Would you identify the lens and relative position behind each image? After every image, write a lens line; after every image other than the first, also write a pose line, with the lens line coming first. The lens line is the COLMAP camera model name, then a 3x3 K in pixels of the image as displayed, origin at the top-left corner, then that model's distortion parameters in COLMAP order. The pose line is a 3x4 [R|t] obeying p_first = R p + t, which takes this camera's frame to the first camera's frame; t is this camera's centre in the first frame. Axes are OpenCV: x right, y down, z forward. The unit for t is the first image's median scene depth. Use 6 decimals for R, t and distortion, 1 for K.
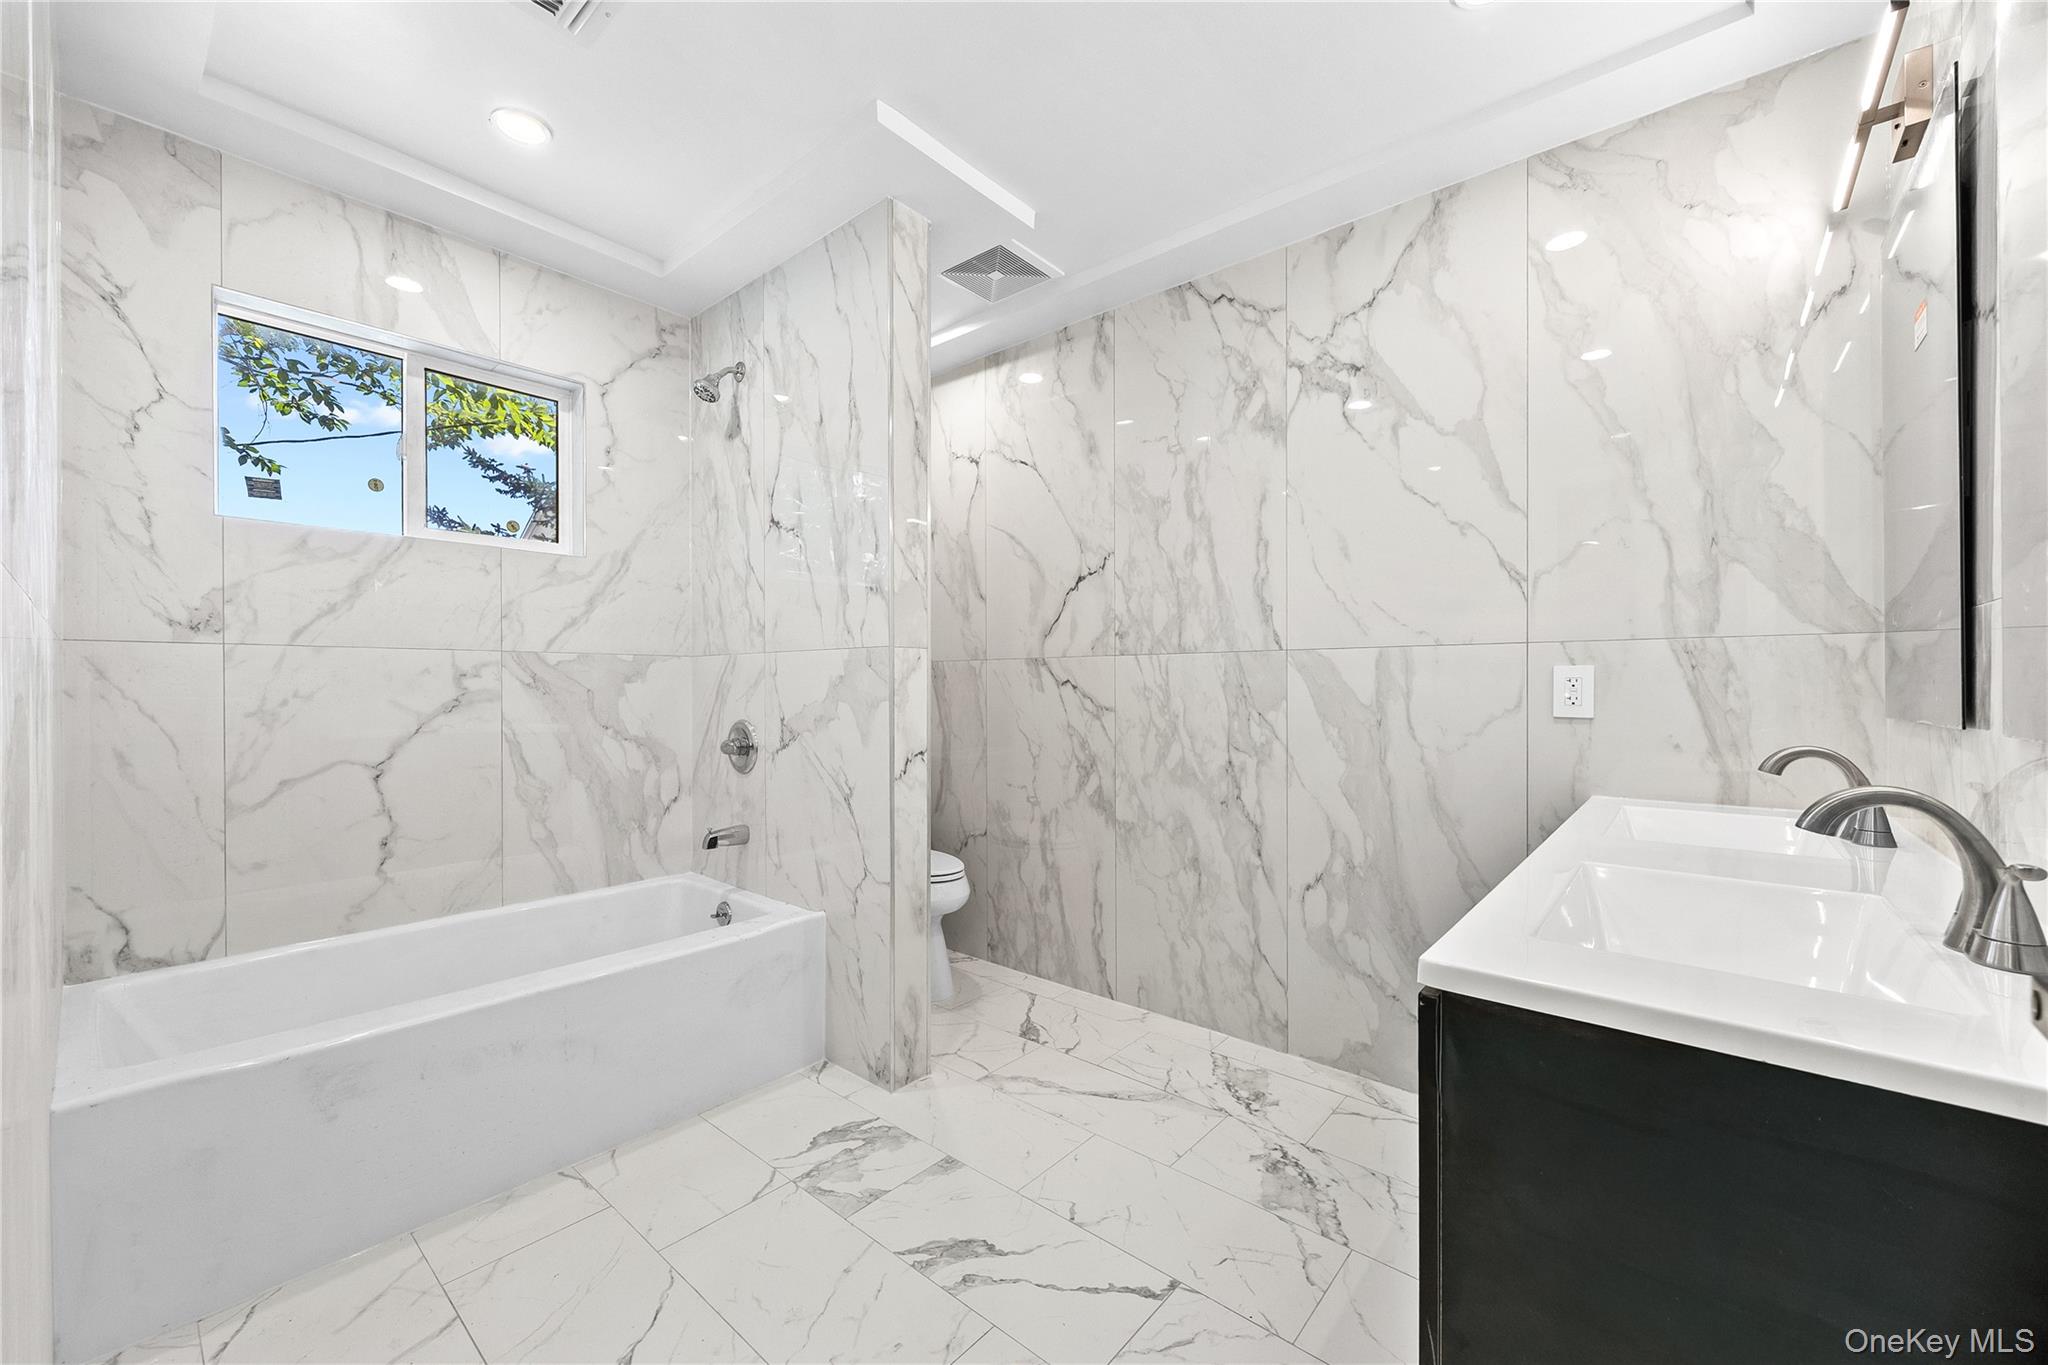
lens RADIAL K [[800.6, 0, 981.7], [0, 800.6, 689.5], [0, 0, 1]] dist [-0.002399, 0.000018]
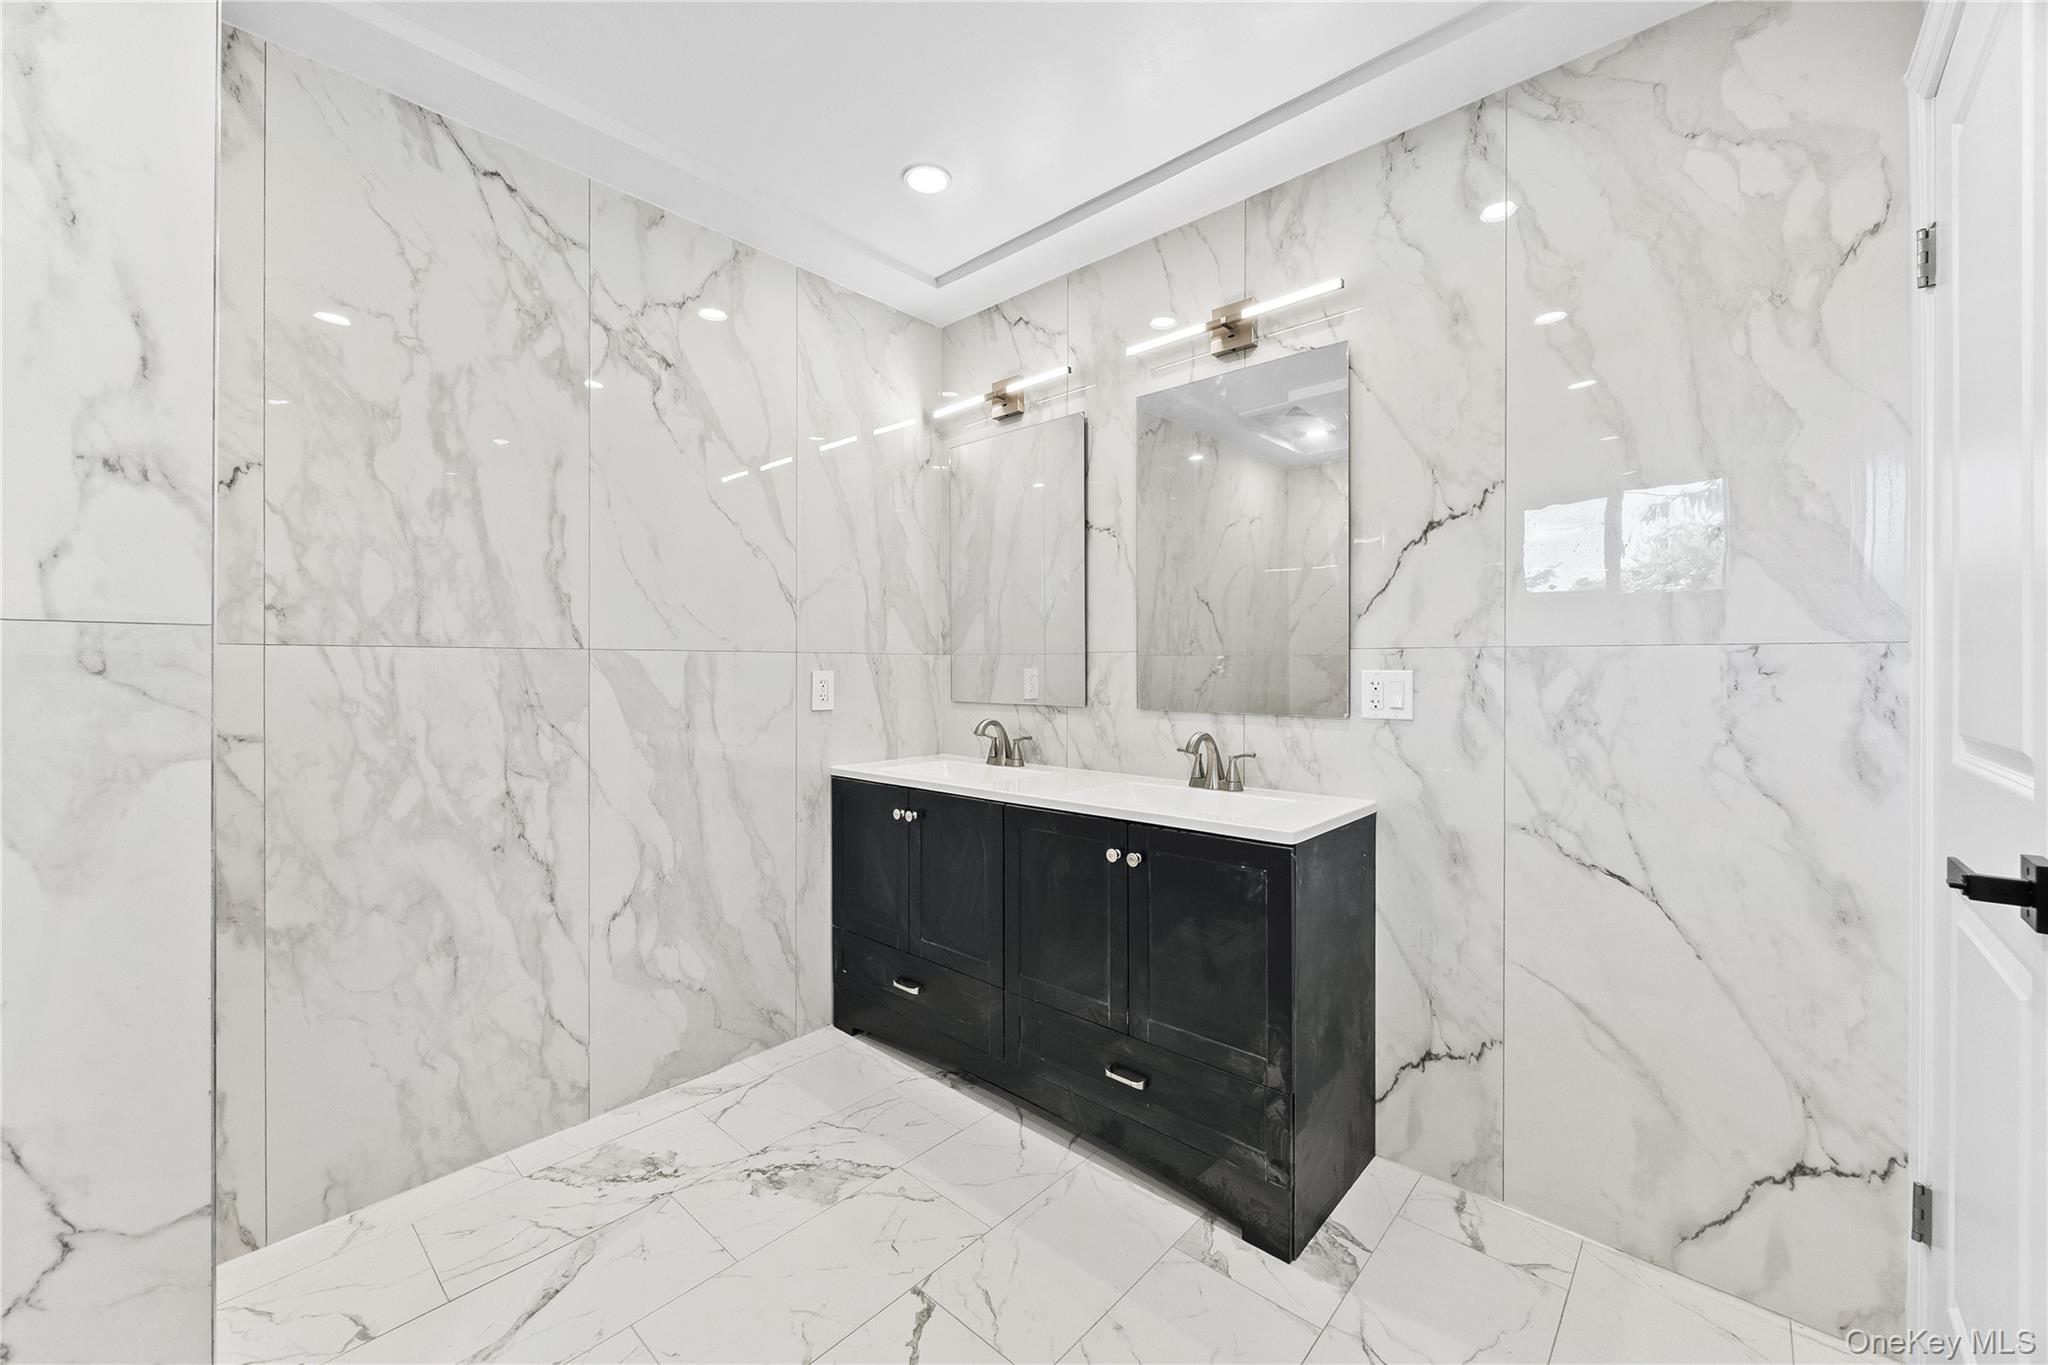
lens RADIAL K [[800.6, 0, 1024.0], [0, 800.6, 671.7], [0, 0, 1]] dist [-0.002399, 0.000018]
pose [[-0.002509, -0.003558, 0.999991, -0.471081], [0.006365, 0.999973, 0.003574, -0.024887], [-0.999977, 0.006374, -0.002486, 0.530477]]
